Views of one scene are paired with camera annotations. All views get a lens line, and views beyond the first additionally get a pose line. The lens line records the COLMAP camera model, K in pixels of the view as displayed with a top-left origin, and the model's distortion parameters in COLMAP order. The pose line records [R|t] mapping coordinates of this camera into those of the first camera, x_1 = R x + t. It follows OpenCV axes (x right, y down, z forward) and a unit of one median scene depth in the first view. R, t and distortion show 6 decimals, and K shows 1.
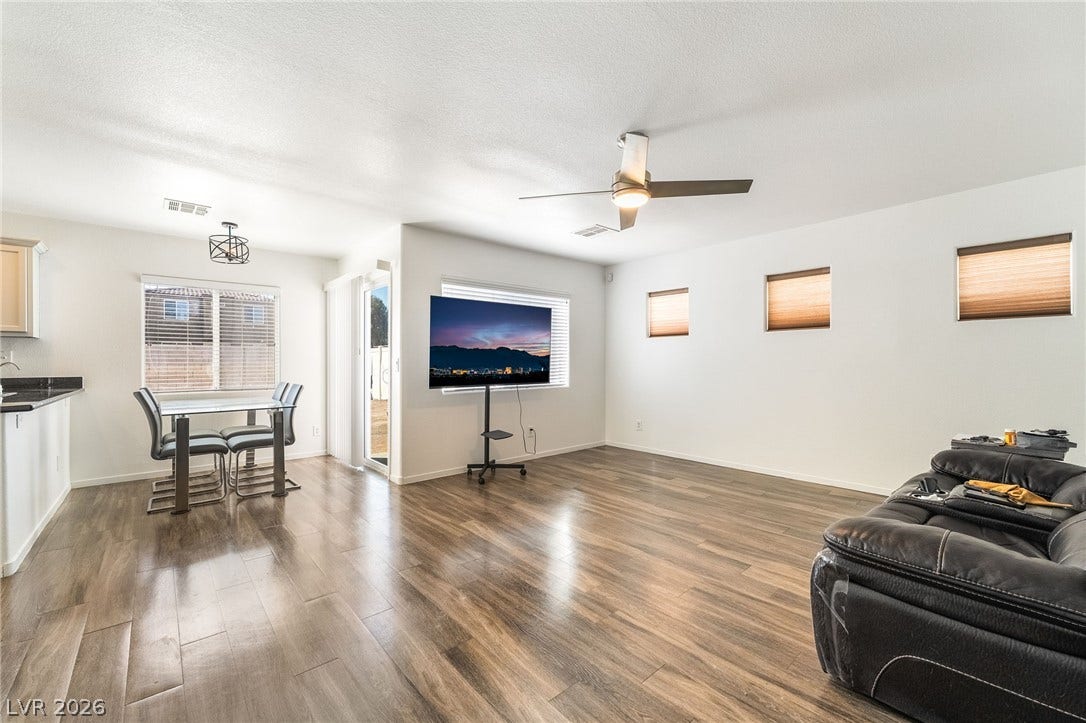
lens RADIAL K [[435.5, 0, 531.2], [0, 435.5, 366.7], [0, 0, 1]] dist [-0.002309, -0.000039]
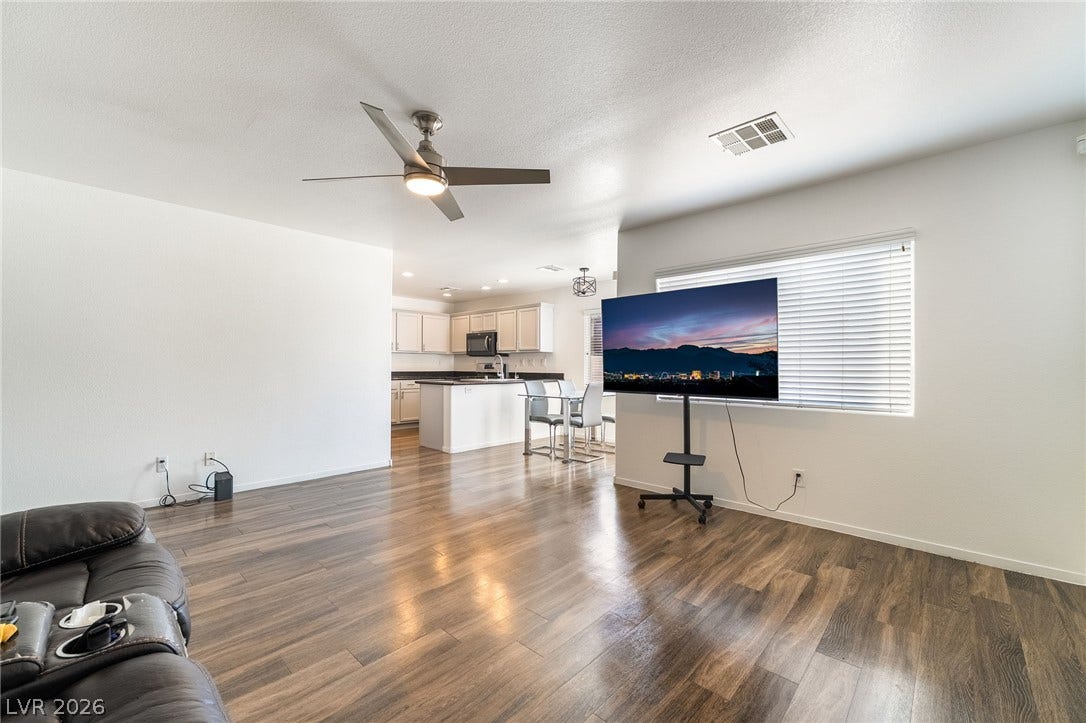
lens RADIAL K [[442.5, 0, 544.6], [0, 442.5, 365.8], [0, 0, 1]] dist [-0.002605, -0.000431]
pose [[0.096610, -0.008277, -0.995288, 0.706005], [-0.005643, 0.999945, -0.008863, -0.000880], [0.995306, 0.006473, 0.096558, 0.702990]]
